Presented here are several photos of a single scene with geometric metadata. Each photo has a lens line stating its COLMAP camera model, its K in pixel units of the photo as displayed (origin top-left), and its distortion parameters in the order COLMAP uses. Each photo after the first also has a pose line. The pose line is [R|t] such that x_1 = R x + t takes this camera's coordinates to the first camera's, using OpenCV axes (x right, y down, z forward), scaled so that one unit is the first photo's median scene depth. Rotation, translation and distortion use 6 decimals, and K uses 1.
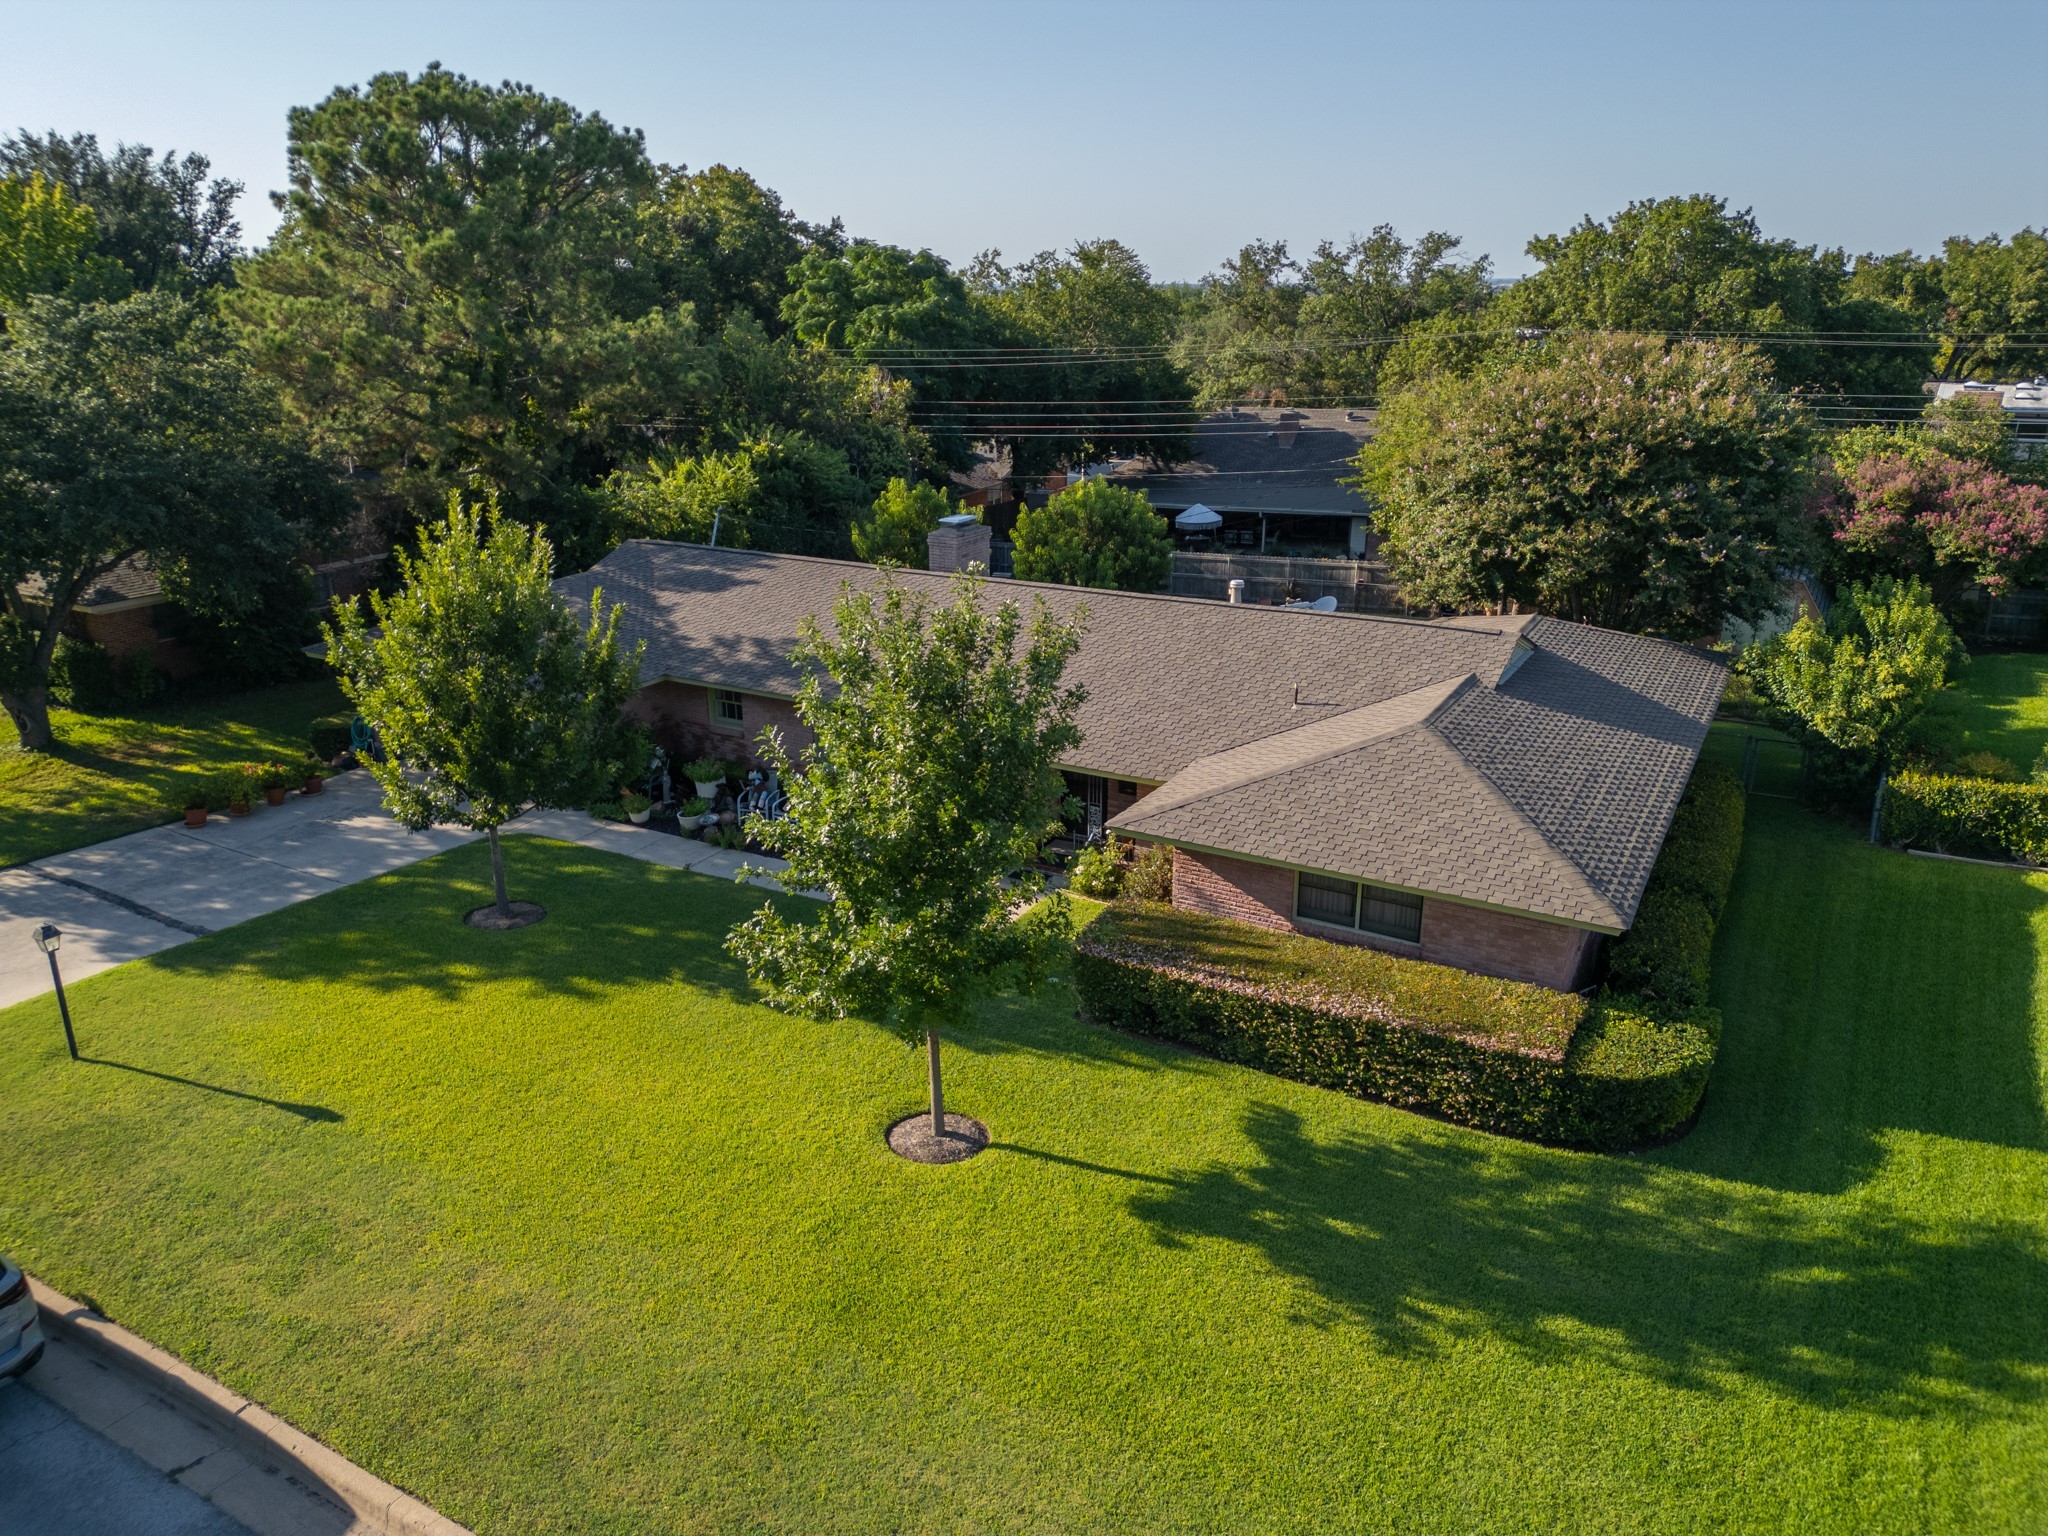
lens RADIAL K [[1425.5, 0, 1018.8], [0, 1425.5, 756.6], [0, 0, 1]] dist [0.072633, -0.072306]
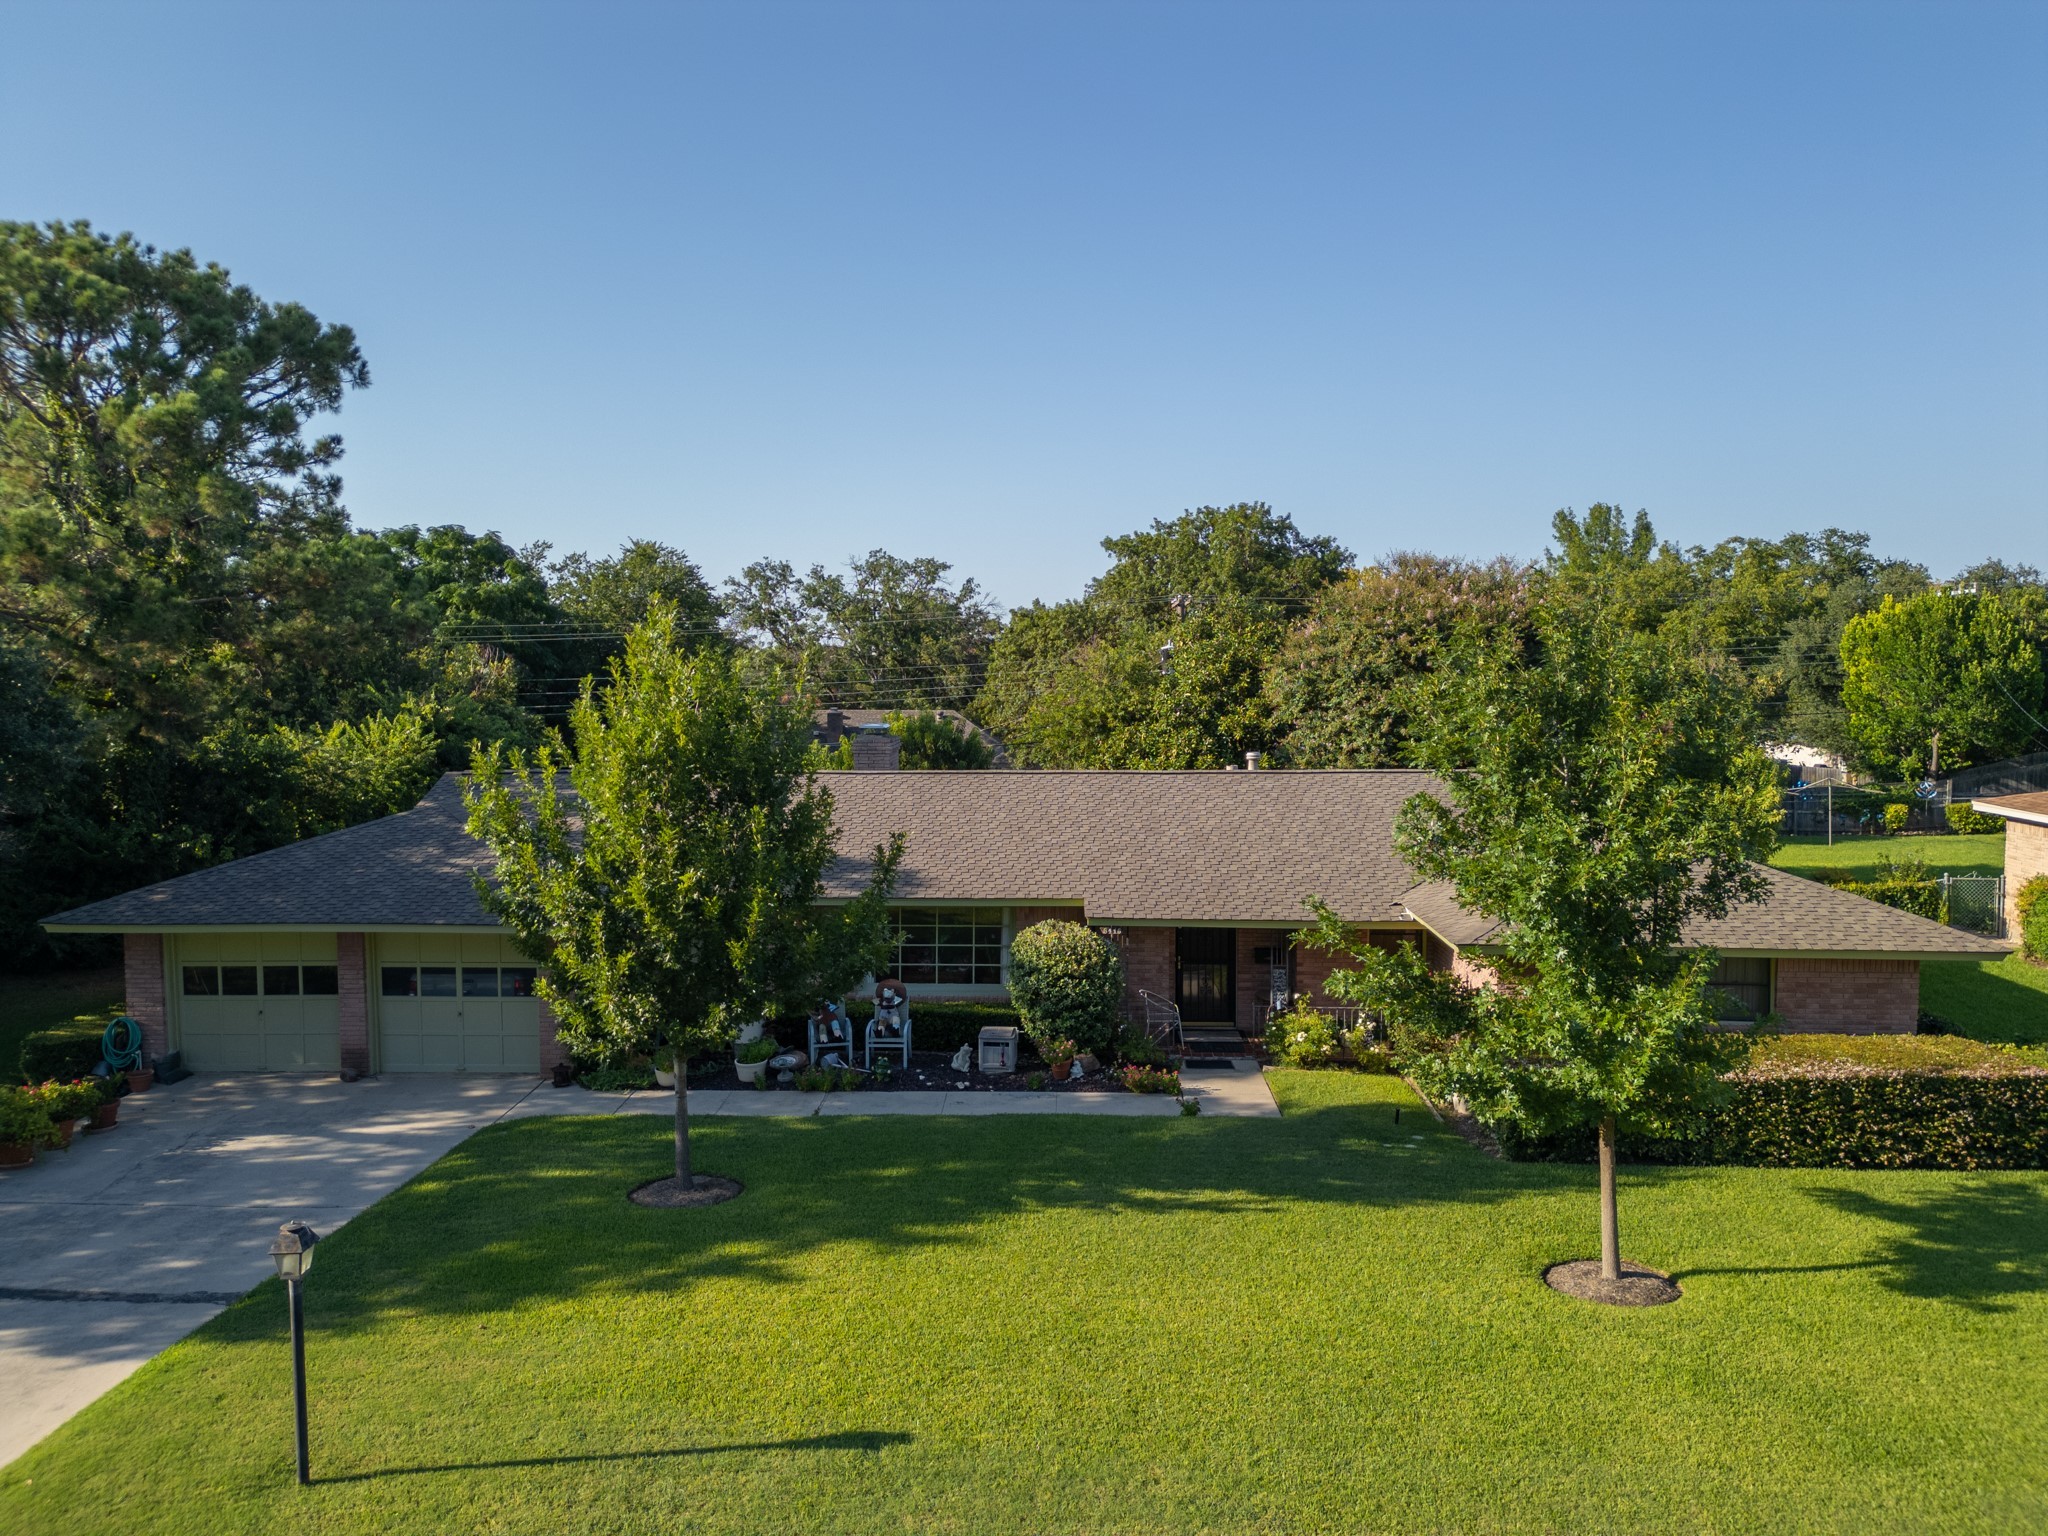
lens RADIAL K [[1425.5, 0, 1018.8], [0, 1425.5, 756.6], [0, 0, 1]] dist [0.072633, -0.072306]
pose [[0.889419, -0.030367, 0.456082, -0.435319], [0.141515, 0.967061, -0.211583, 0.063640], [-0.434634, 0.252729, 0.864420, 0.222830]]
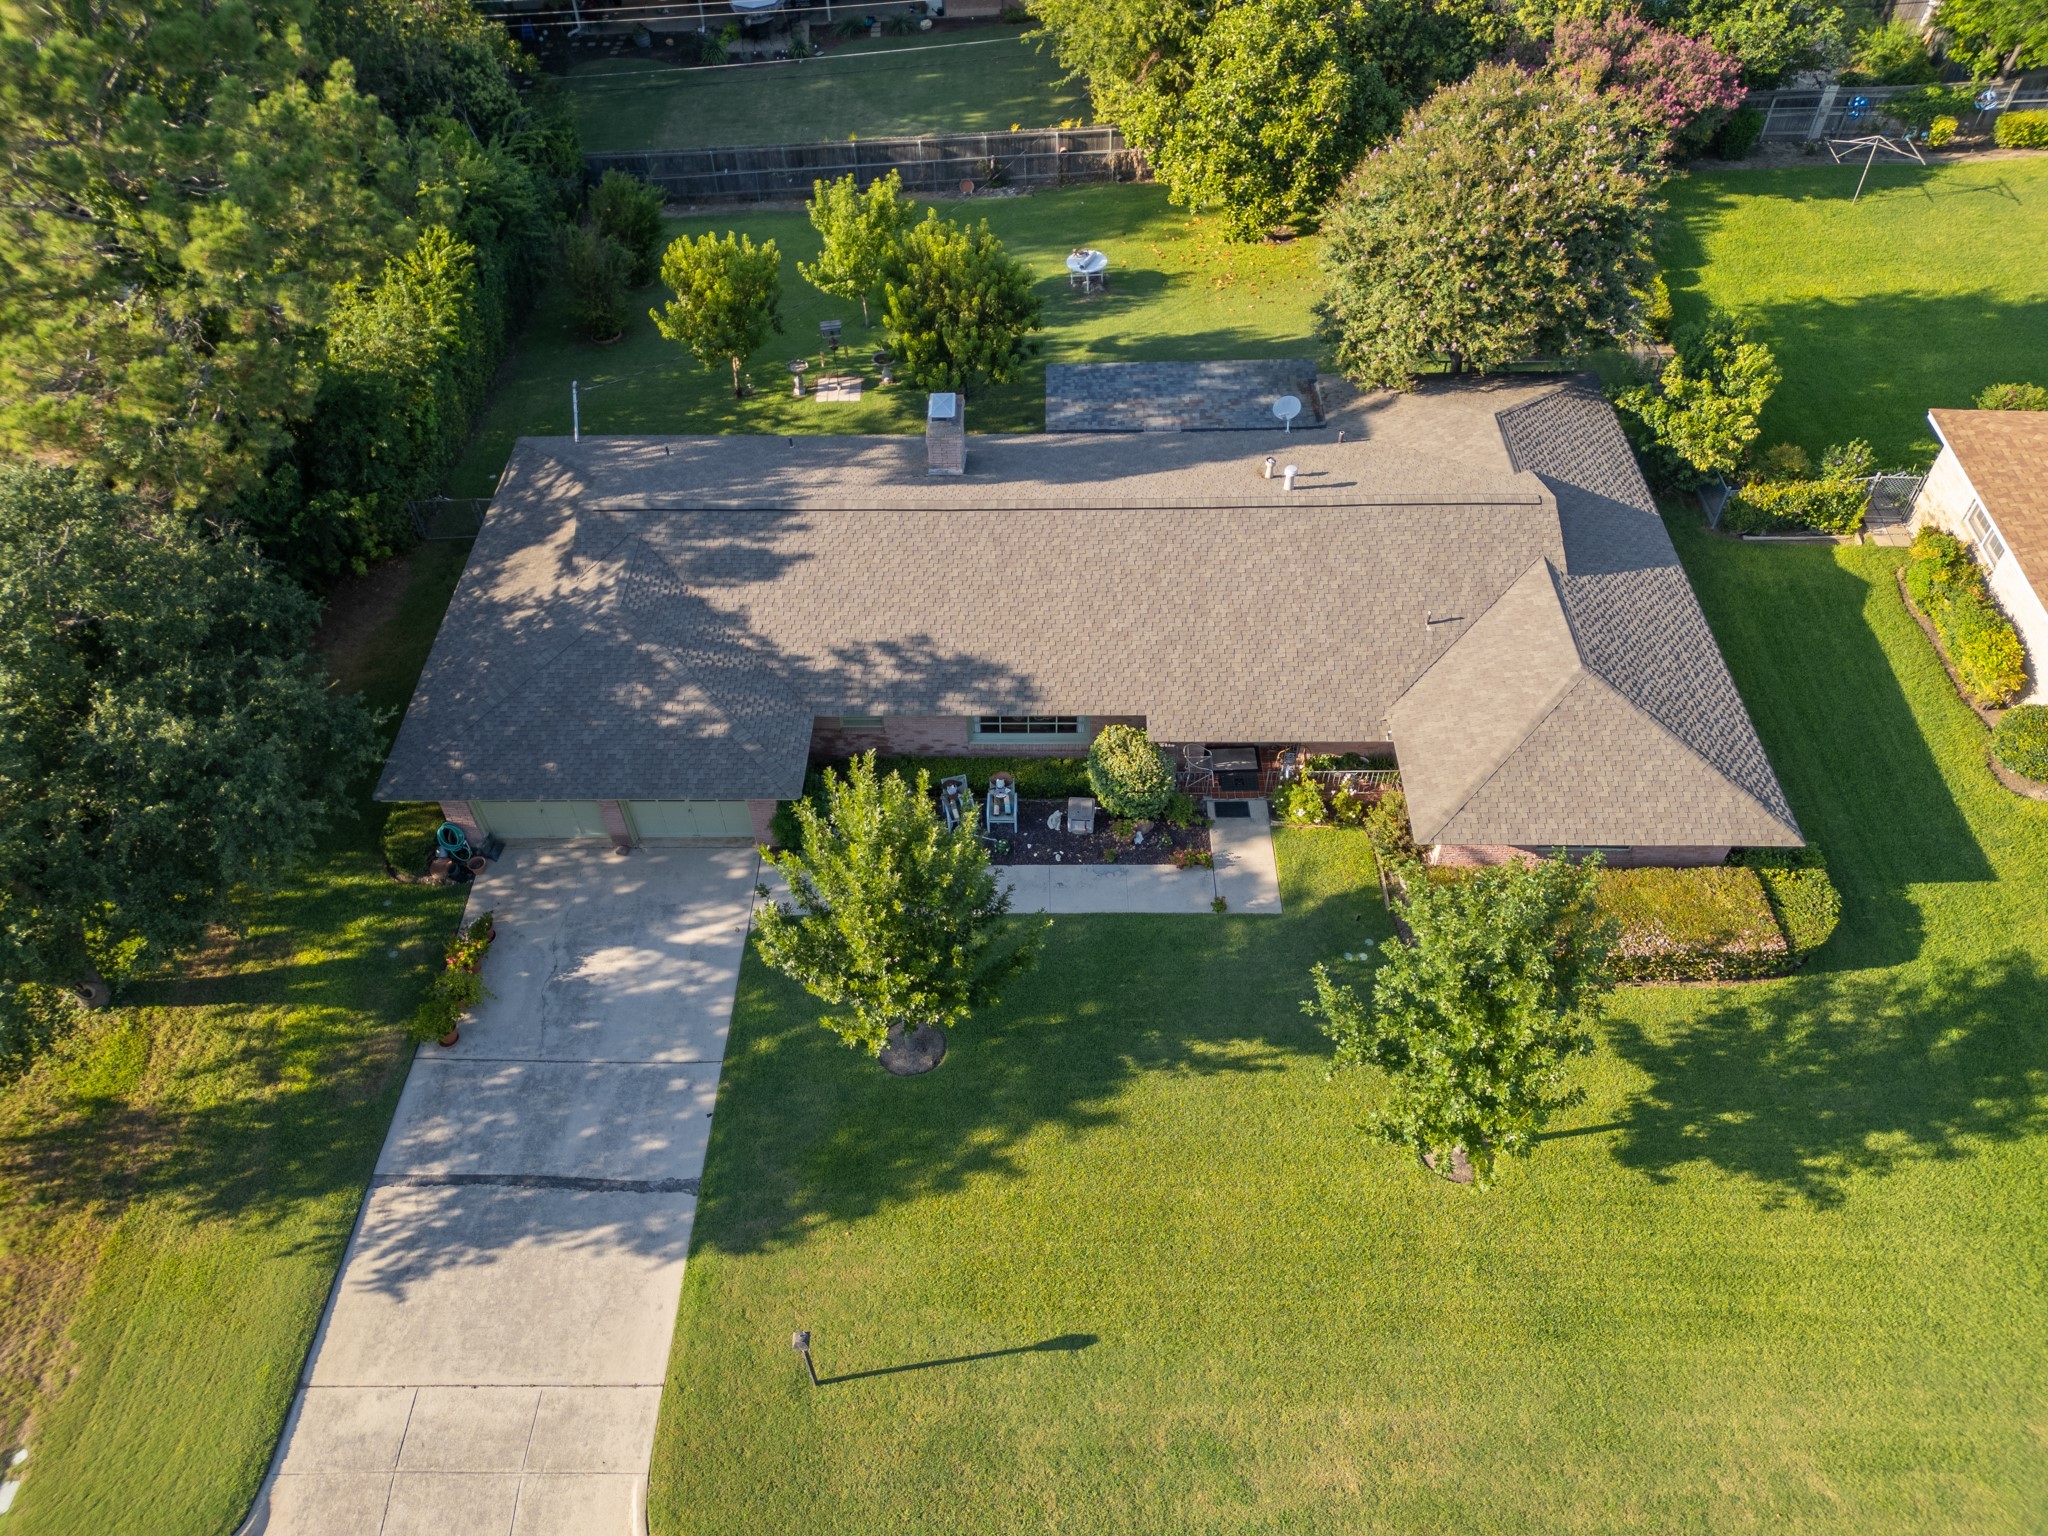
lens RADIAL K [[1507.9, 0, 1007.2], [0, 1507.9, 718.6], [0, 0, 1]] dist [0.105524, -0.123996]
pose [[0.876447, -0.353815, 0.326581, -0.487750], [0.159896, 0.853641, 0.495712, -0.572537], [-0.454173, -0.382246, 0.804745, 0.082925]]
